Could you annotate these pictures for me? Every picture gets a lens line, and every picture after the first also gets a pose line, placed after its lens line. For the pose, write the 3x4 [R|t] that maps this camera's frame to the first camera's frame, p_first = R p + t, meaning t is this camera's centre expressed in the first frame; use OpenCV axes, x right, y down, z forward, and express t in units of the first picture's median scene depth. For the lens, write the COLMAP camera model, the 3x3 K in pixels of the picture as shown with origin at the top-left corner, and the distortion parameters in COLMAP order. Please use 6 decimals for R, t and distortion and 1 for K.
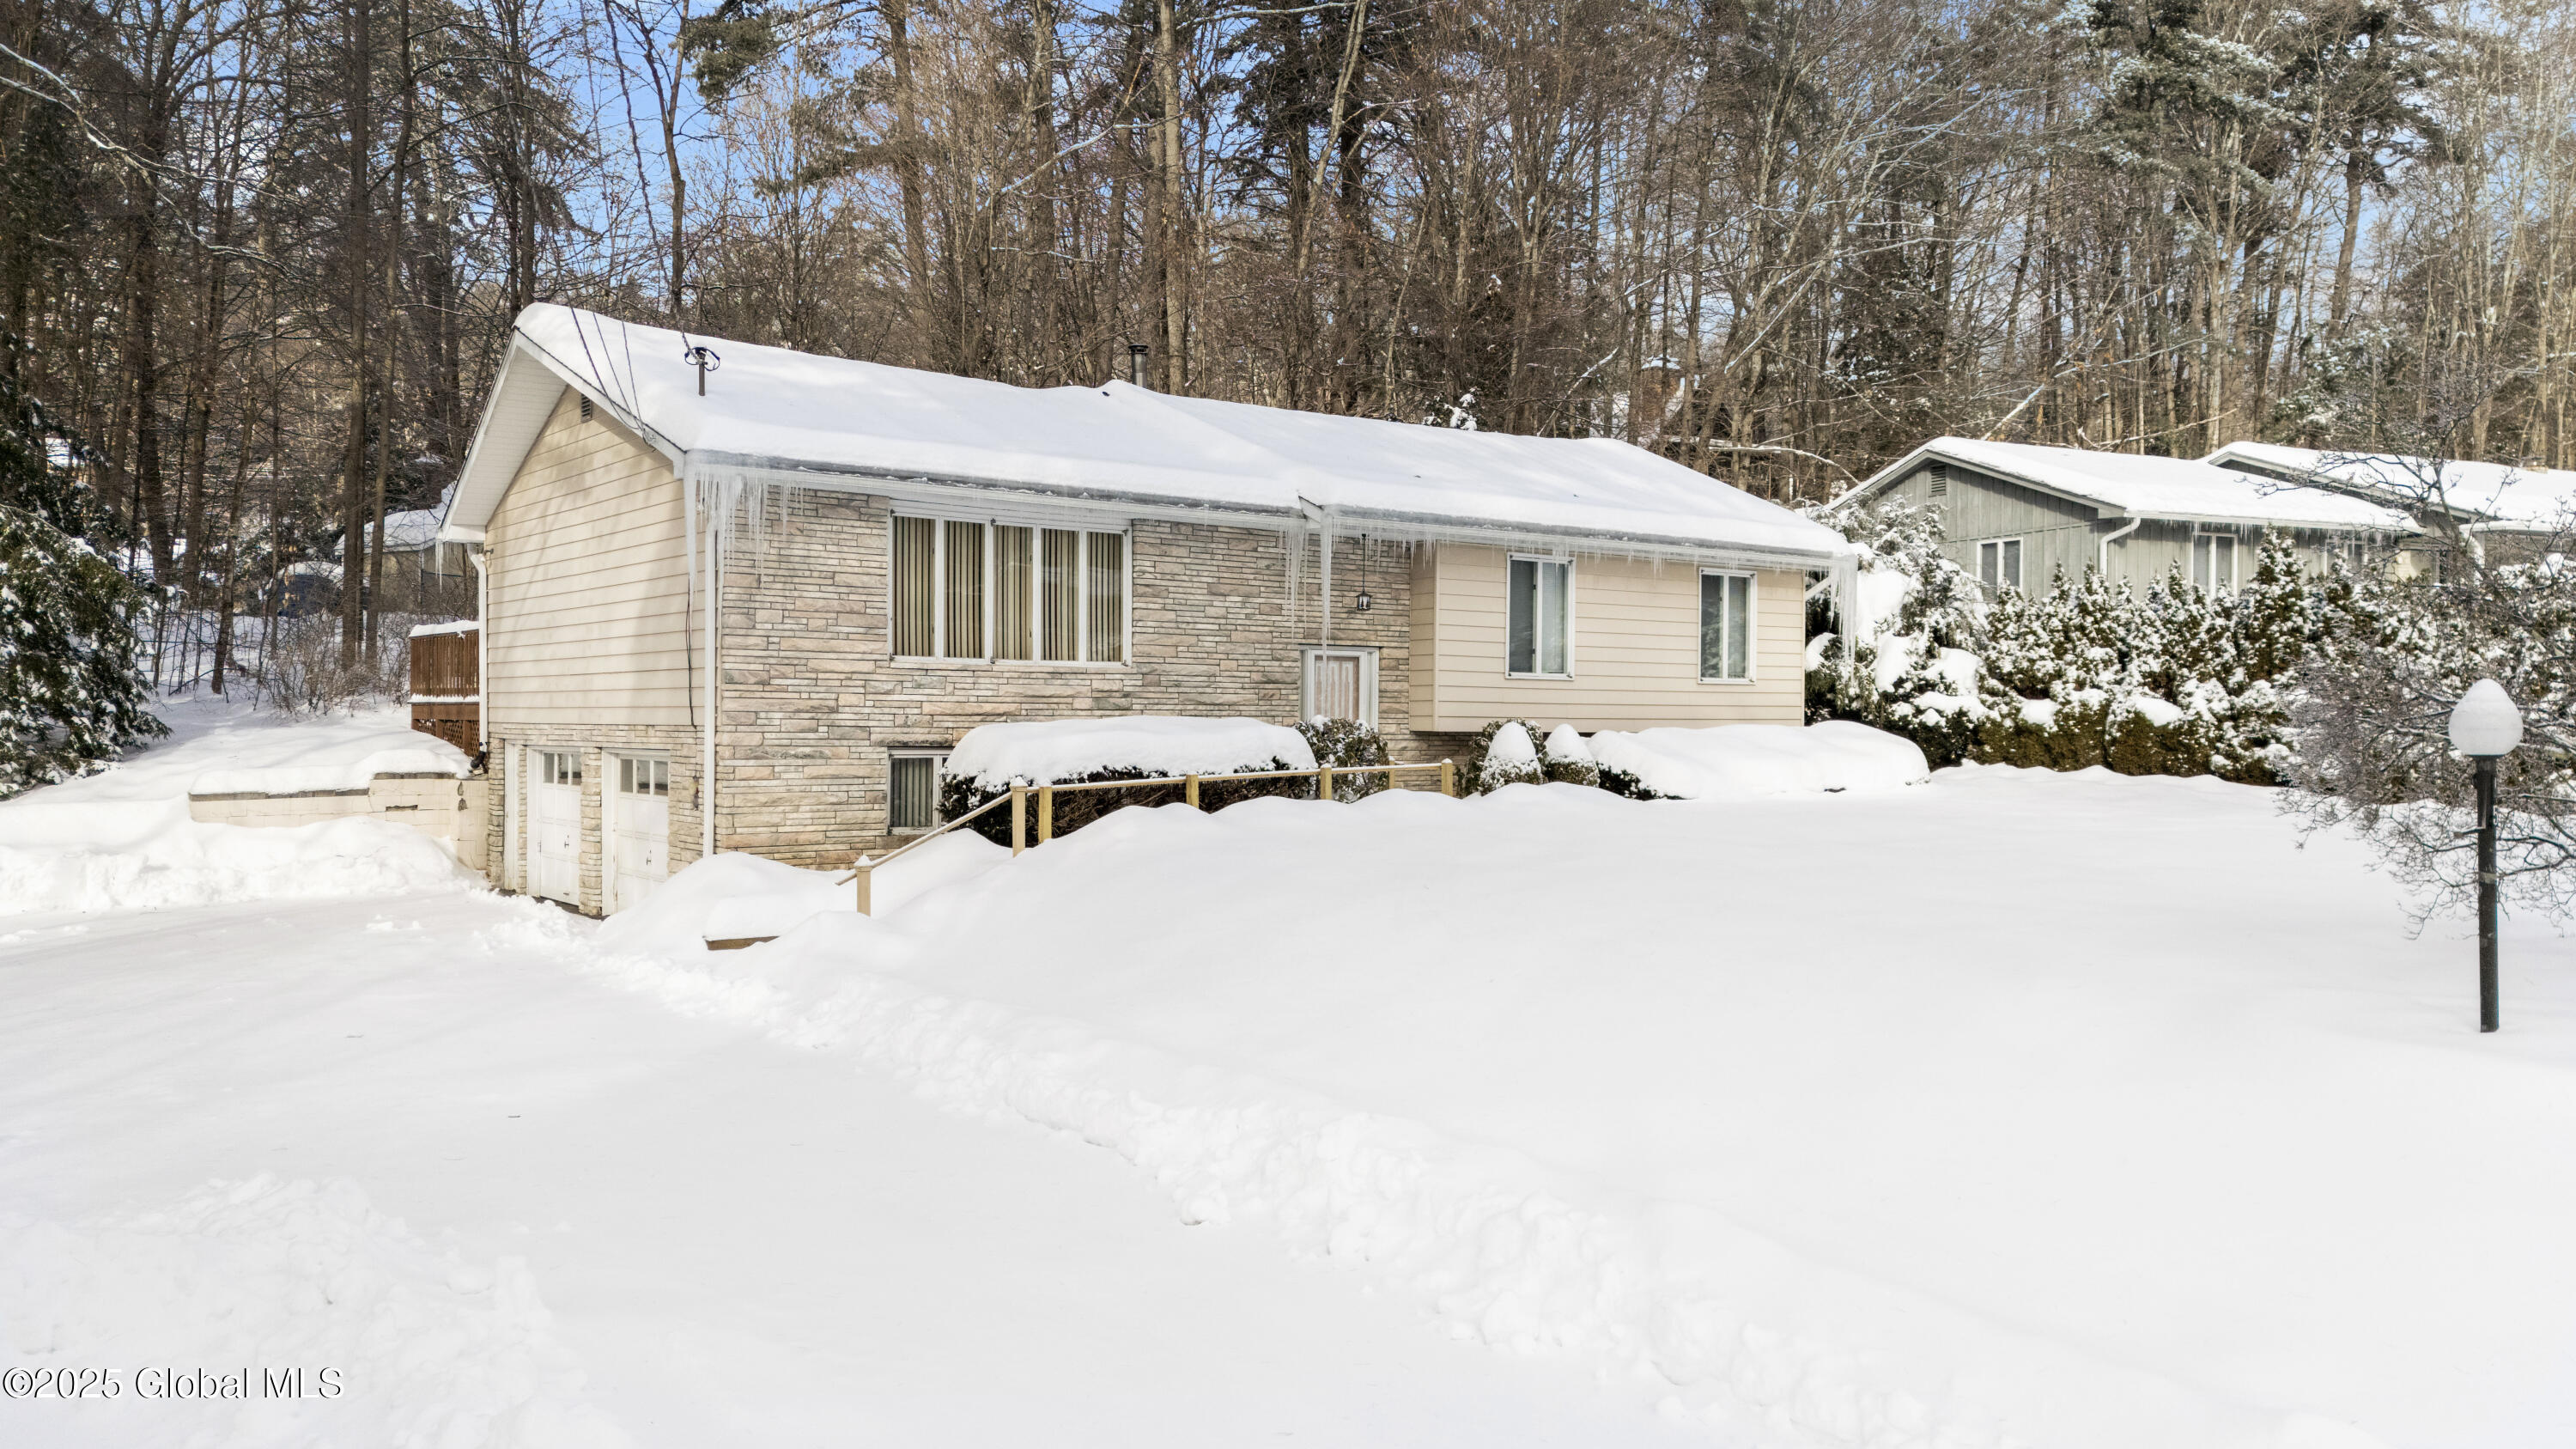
lens RADIAL K [[1839.8, 0, 1288.0], [0, 1839.8, 724.5], [0, 0, 1]] dist [0.138470, -0.195951]
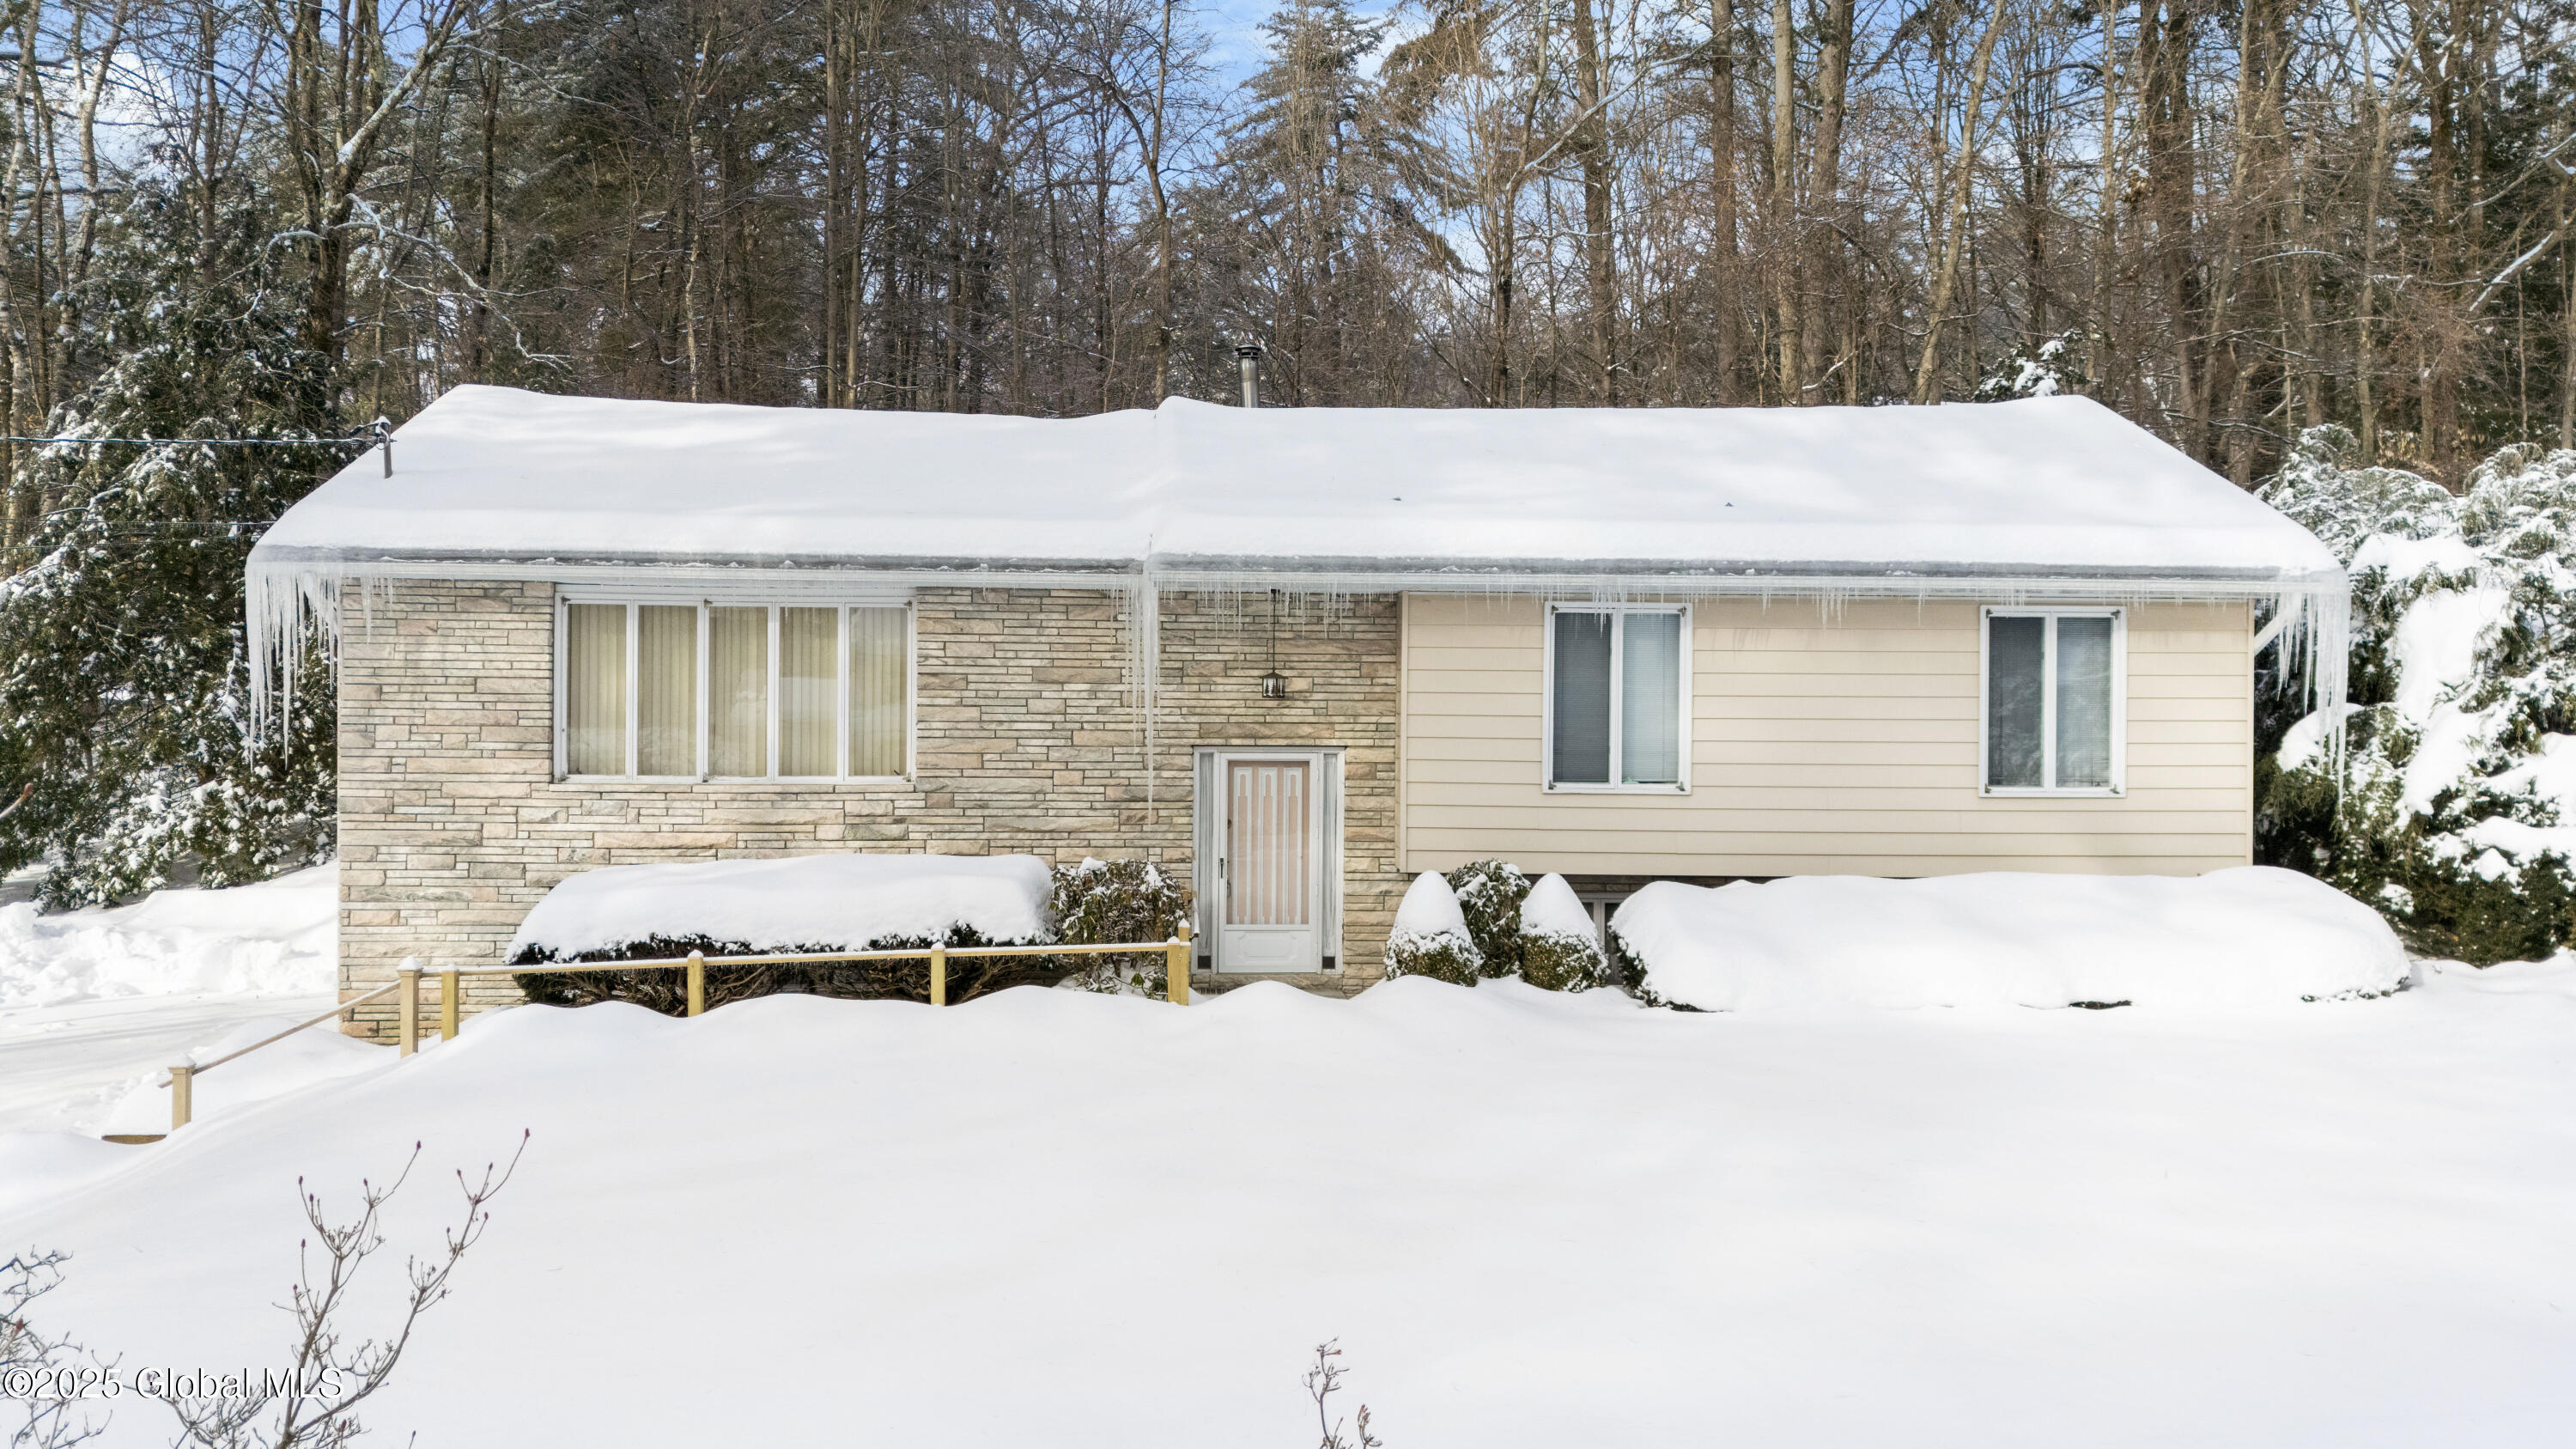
lens RADIAL K [[1839.8, 0, 1288.0], [0, 1839.8, 724.5], [0, 0, 1]] dist [0.138470, -0.195951]
pose [[0.825312, 0.000993, -0.564676, 0.450706], [-0.004417, 0.999979, -0.004698, -0.049928], [0.564660, 0.006372, 0.825299, 0.438055]]
